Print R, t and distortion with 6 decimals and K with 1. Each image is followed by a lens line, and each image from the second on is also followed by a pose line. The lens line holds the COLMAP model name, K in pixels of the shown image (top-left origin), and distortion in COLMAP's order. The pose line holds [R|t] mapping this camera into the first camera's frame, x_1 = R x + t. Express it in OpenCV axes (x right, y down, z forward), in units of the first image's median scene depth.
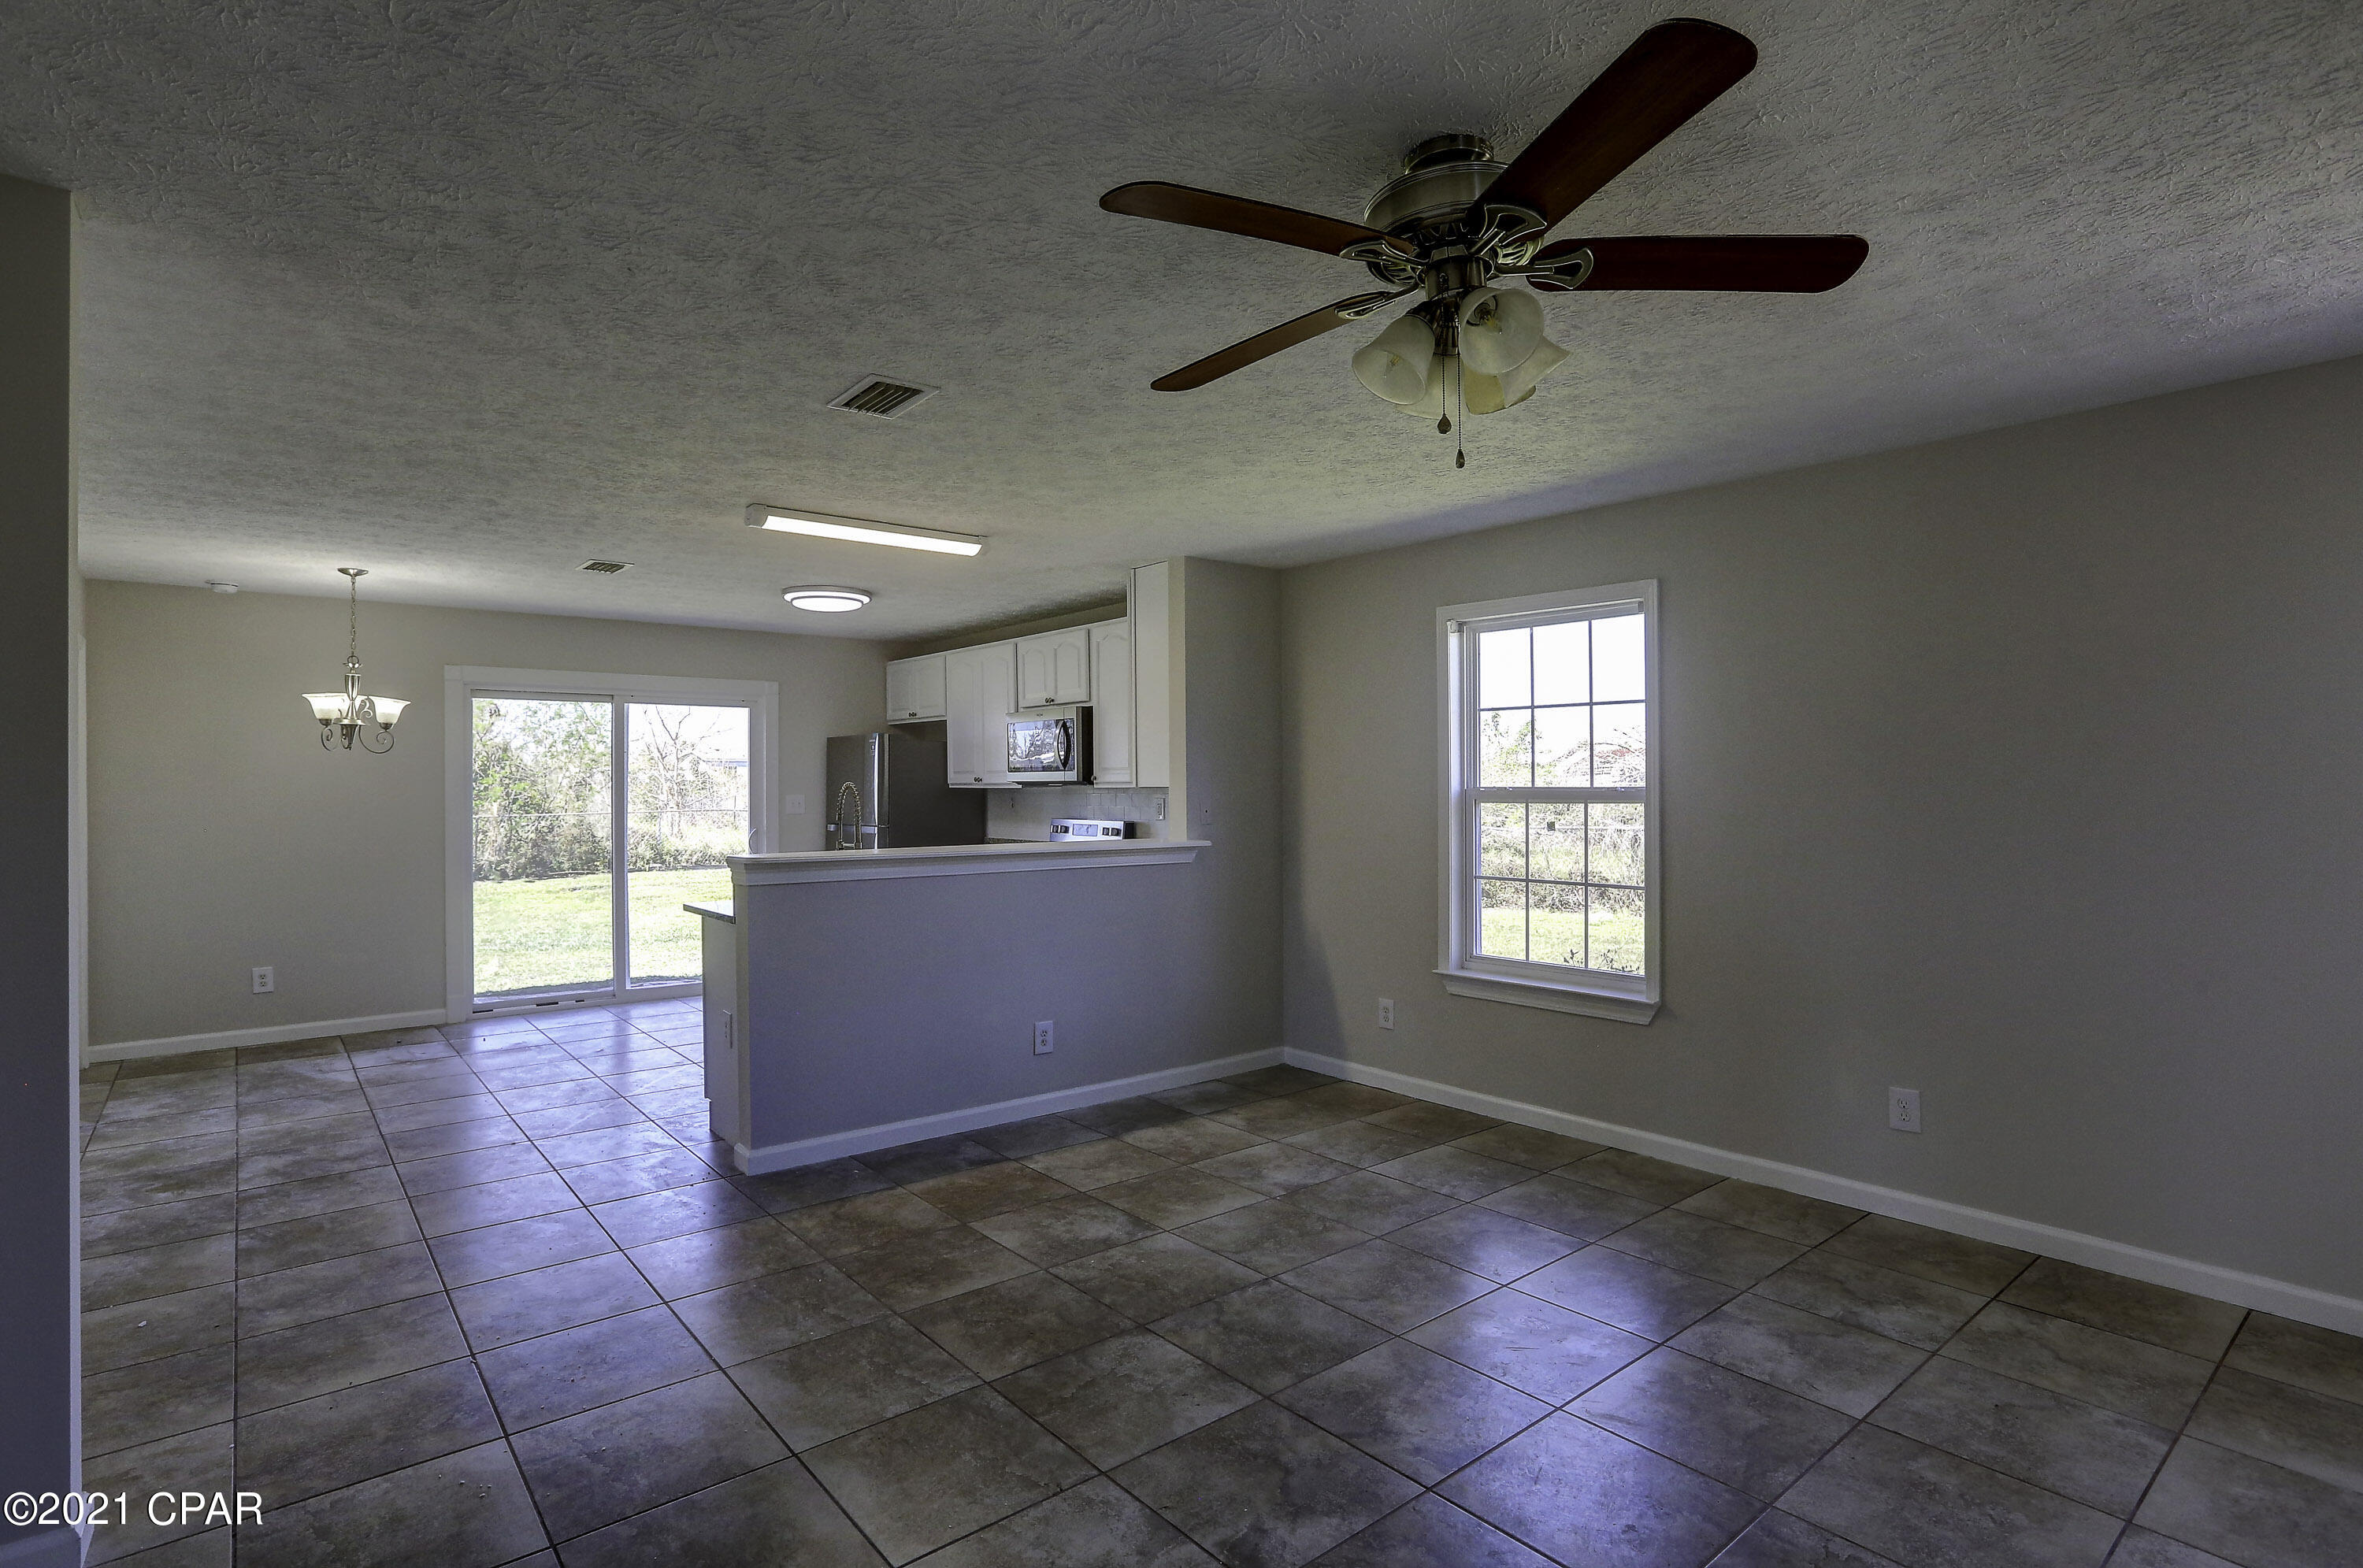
lens RADIAL K [[1151.0, 0, 1181.2], [0, 1151.0, 784.3], [0, 0, 1]] dist [0.001172, 0.000137]
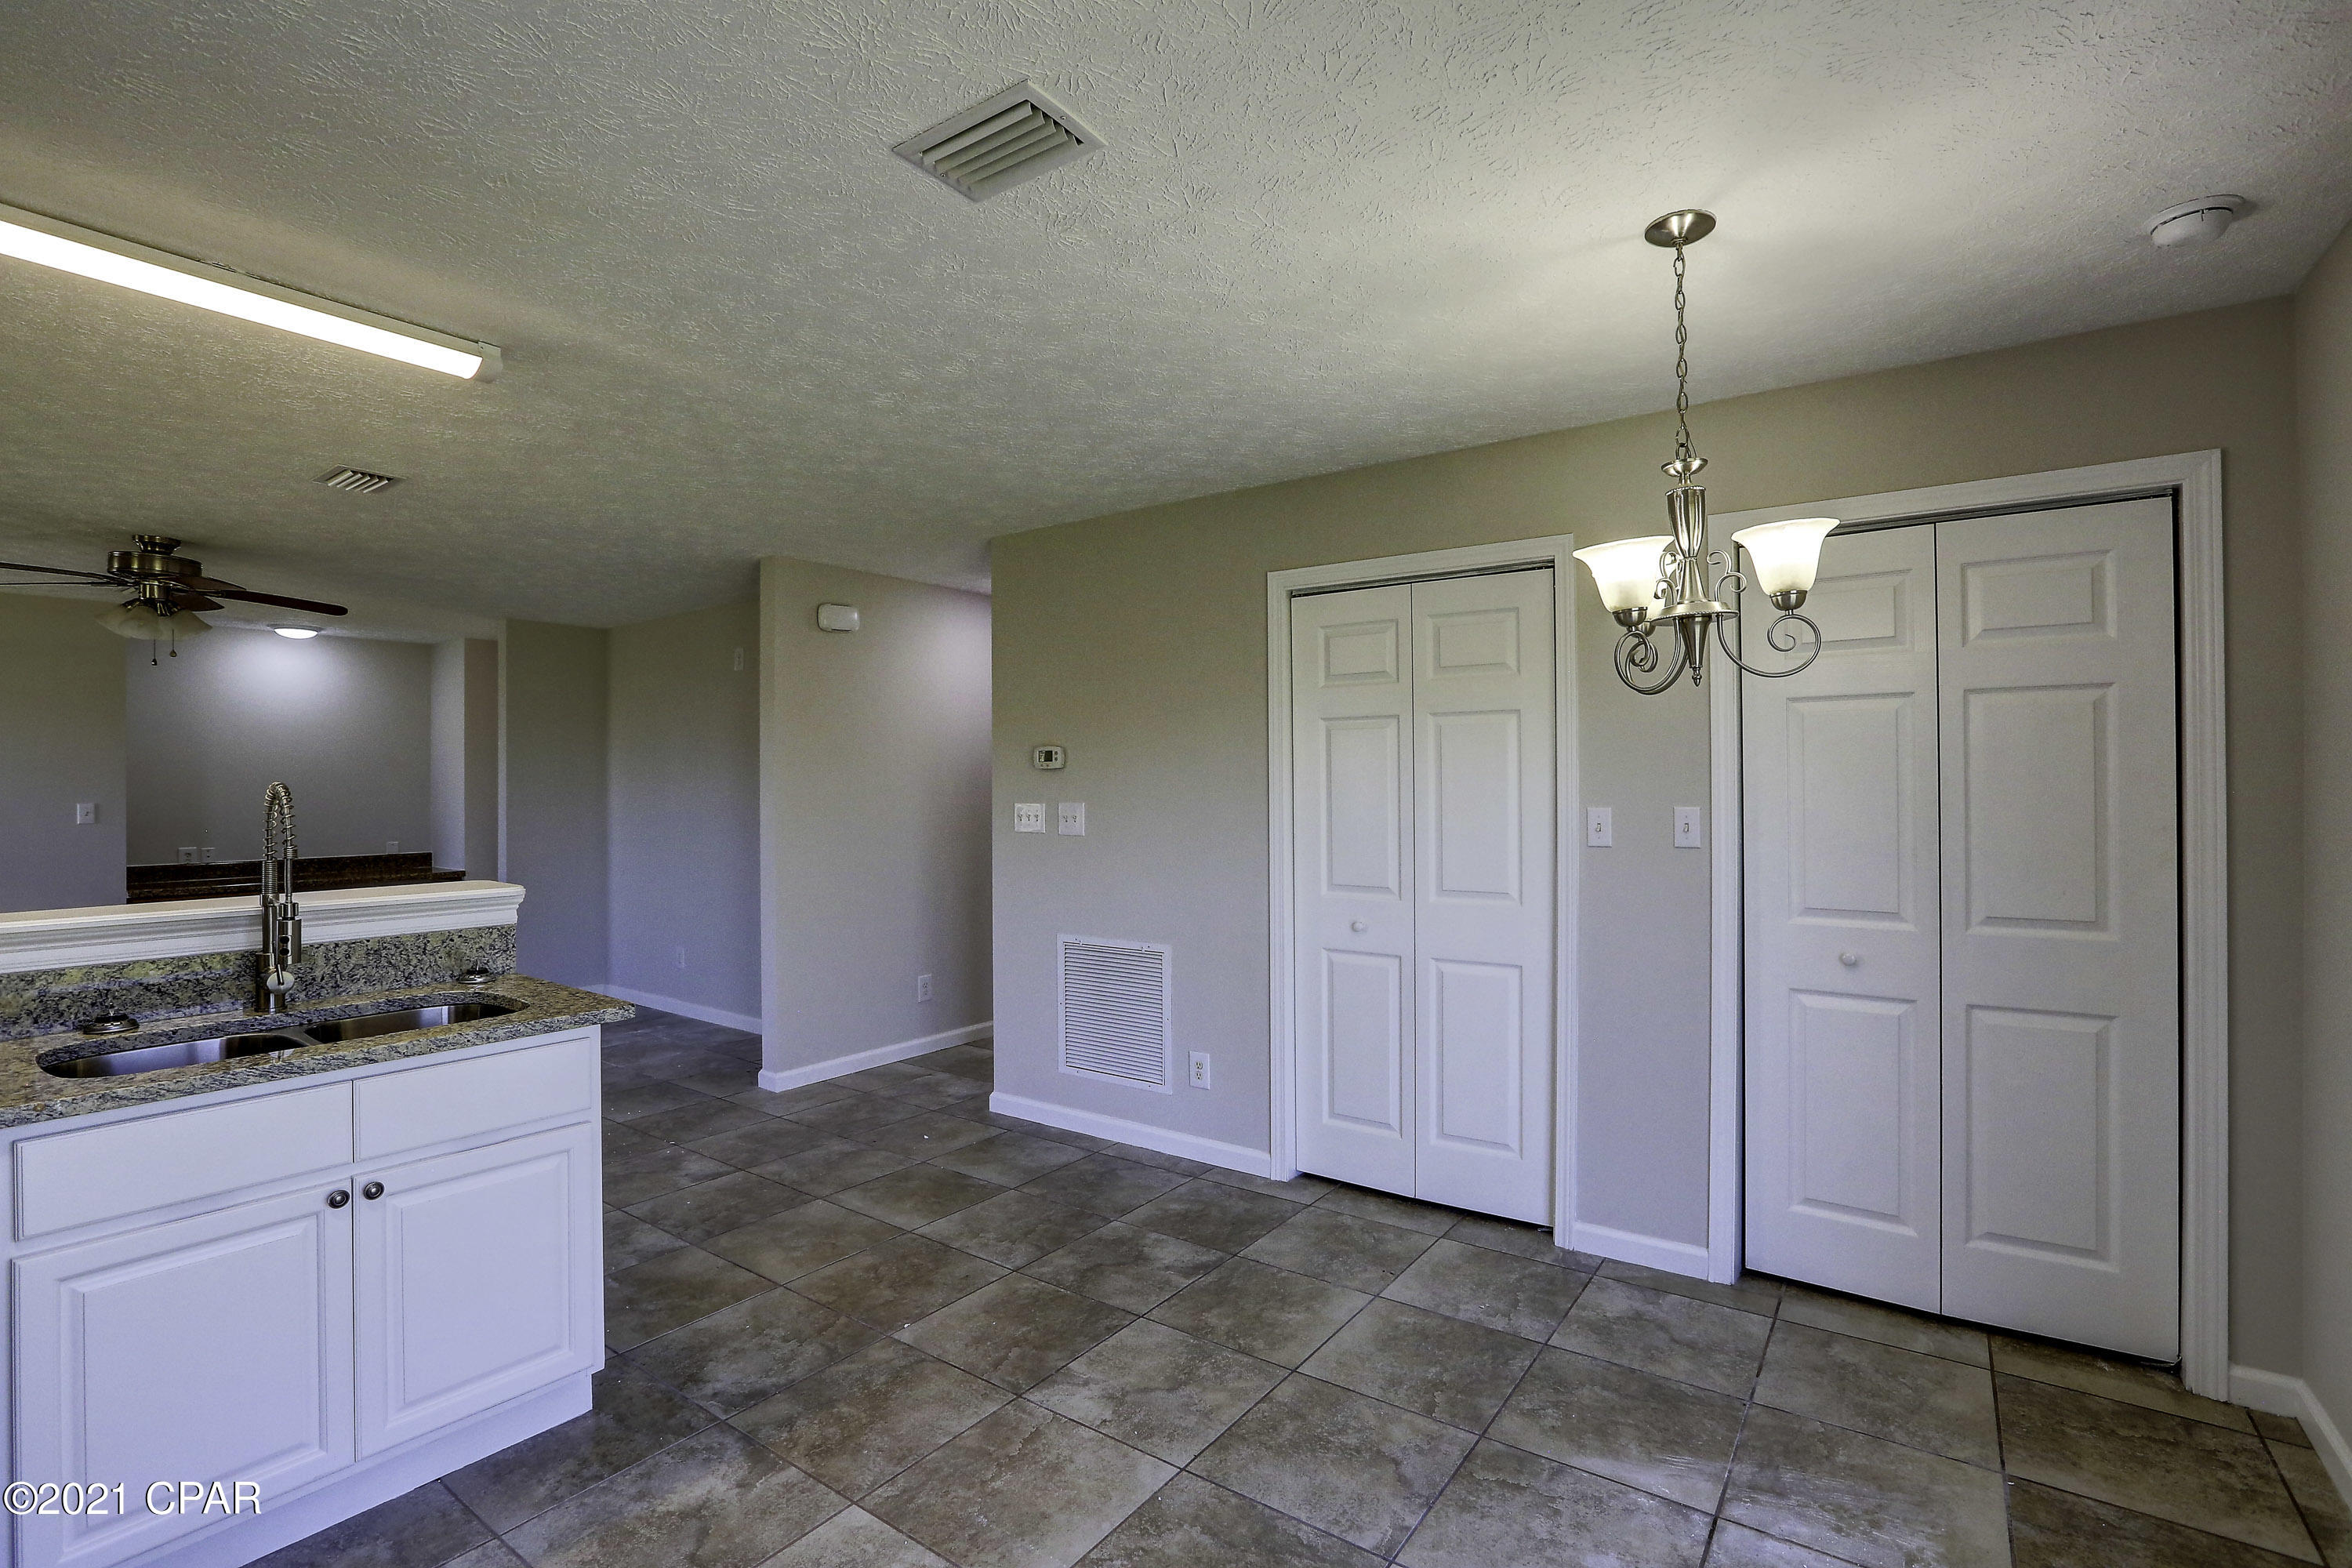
lens RADIAL K [[1078.8, 0, 1173.6], [0, 1078.8, 783.7], [0, 0, 1]] dist [-0.002919, 0.000241]
pose [[-0.968518, 0.009127, -0.248778, -0.694281], [0.008770, 0.999958, 0.002543, -0.000233], [0.248791, 0.000281, -0.968557, 1.973550]]
